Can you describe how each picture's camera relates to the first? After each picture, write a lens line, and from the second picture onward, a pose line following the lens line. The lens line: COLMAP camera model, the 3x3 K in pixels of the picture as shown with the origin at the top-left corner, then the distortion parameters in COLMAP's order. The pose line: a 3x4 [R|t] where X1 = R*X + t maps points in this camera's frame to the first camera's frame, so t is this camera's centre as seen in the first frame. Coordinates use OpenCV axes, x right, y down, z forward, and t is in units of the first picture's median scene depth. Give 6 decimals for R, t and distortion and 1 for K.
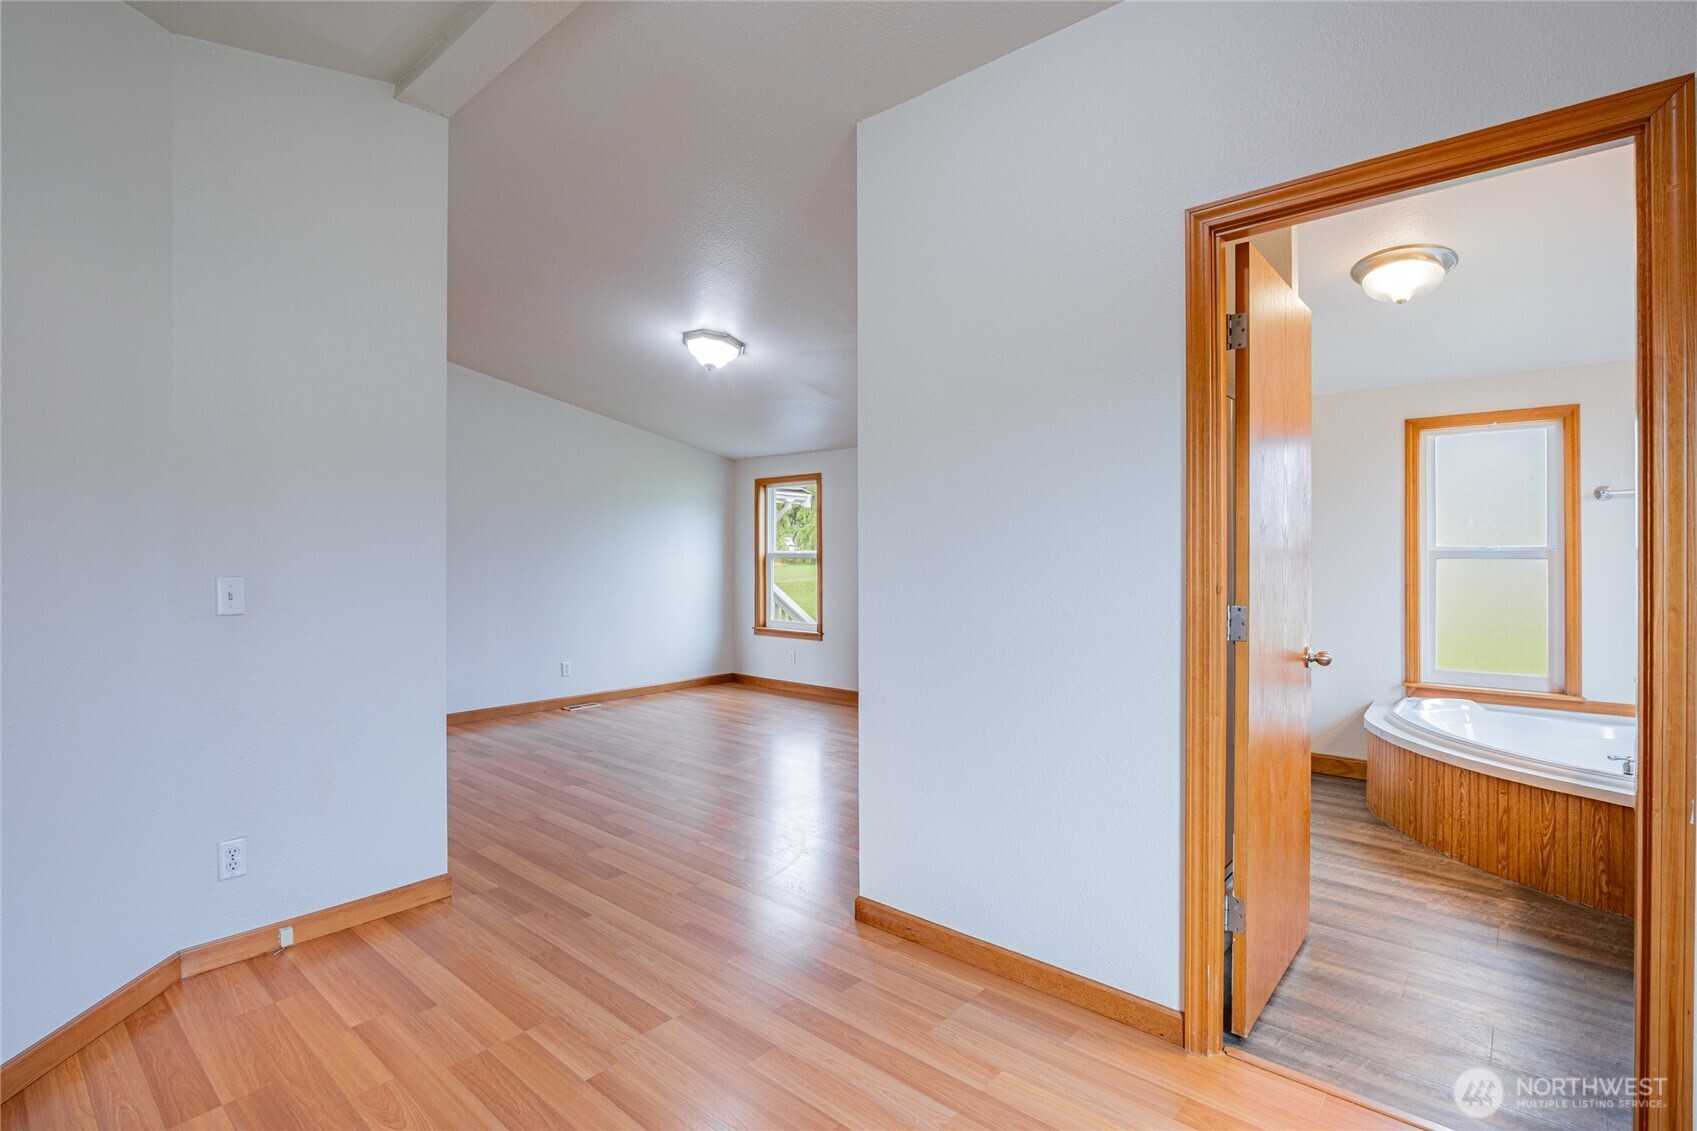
lens RADIAL K [[796.8, 0, 855.9], [0, 796.8, 556.8], [0, 0, 1]] dist [-0.006076, 0.000686]
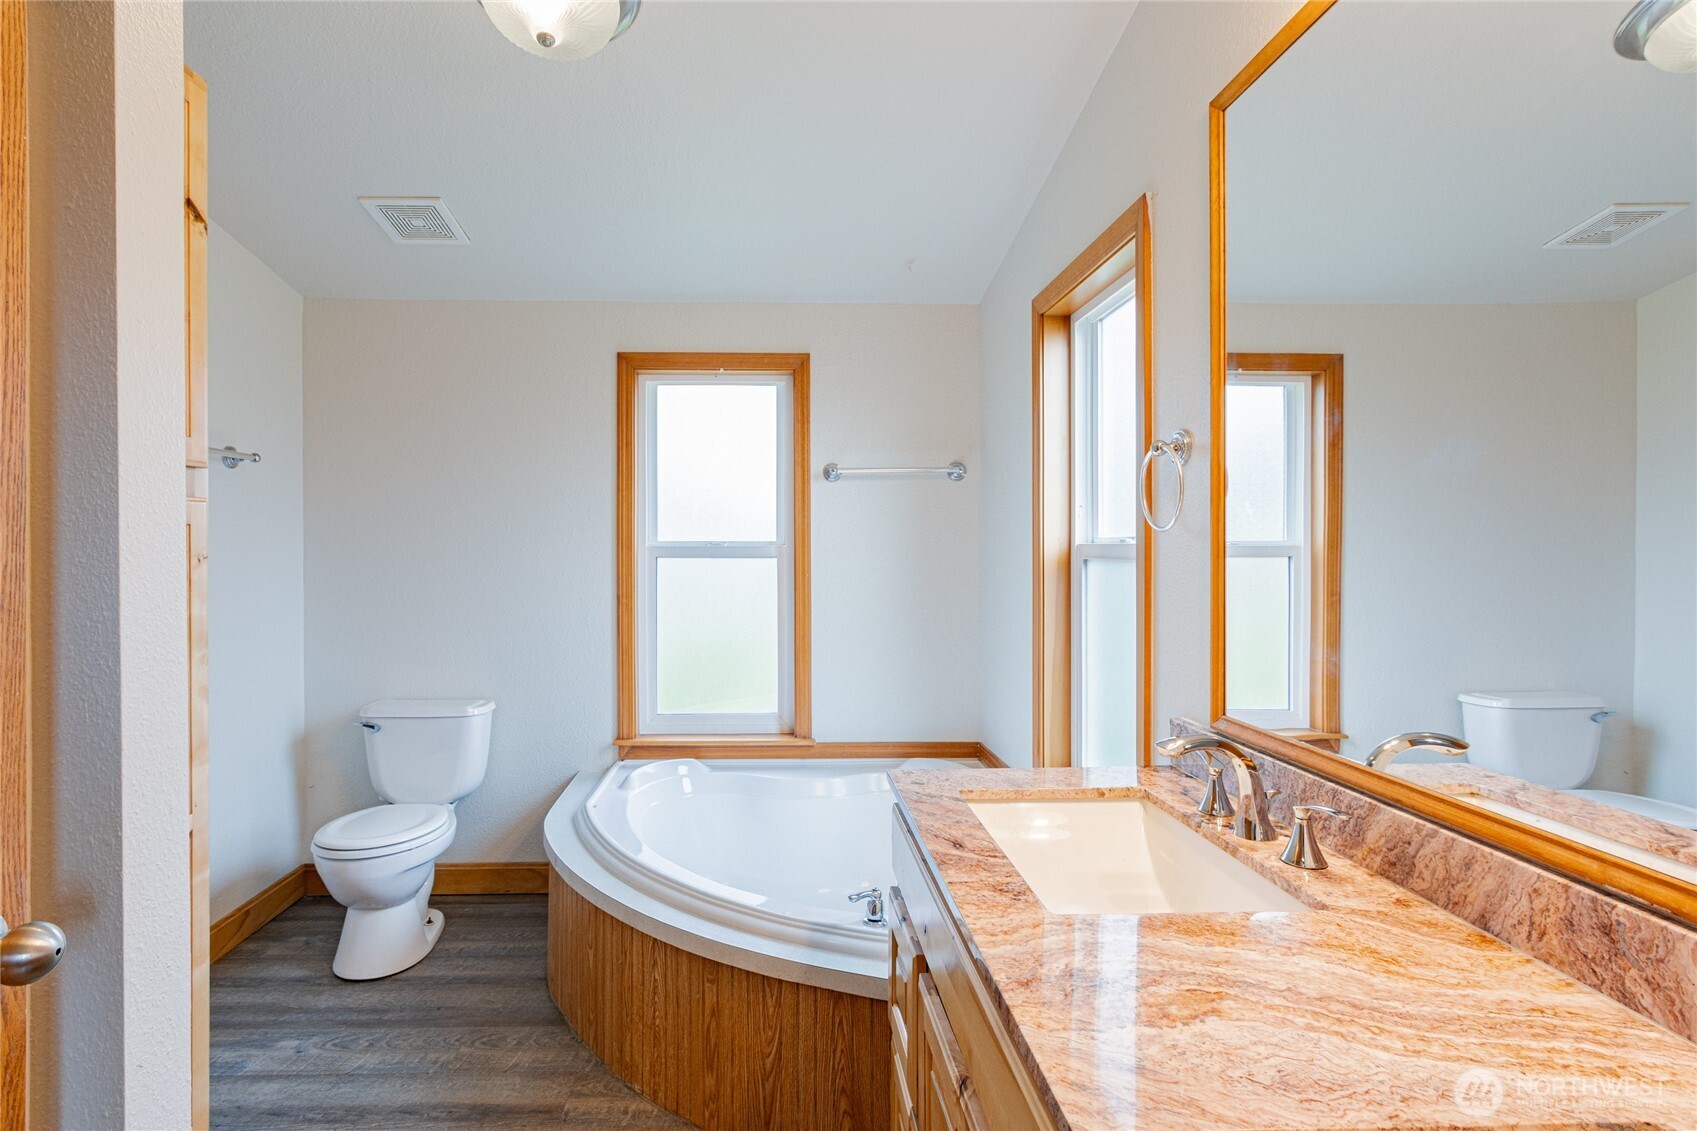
lens RADIAL K [[796.8, 0, 849.8], [0, 796.8, 554.7], [0, 0, 1]] dist [-0.006076, 0.000686]
pose [[0.698097, -0.001199, 0.716003, 0.432469], [-0.000679, 0.999997, 0.002336, -0.002195], [-0.716003, -0.002116, 0.698094, 0.483046]]
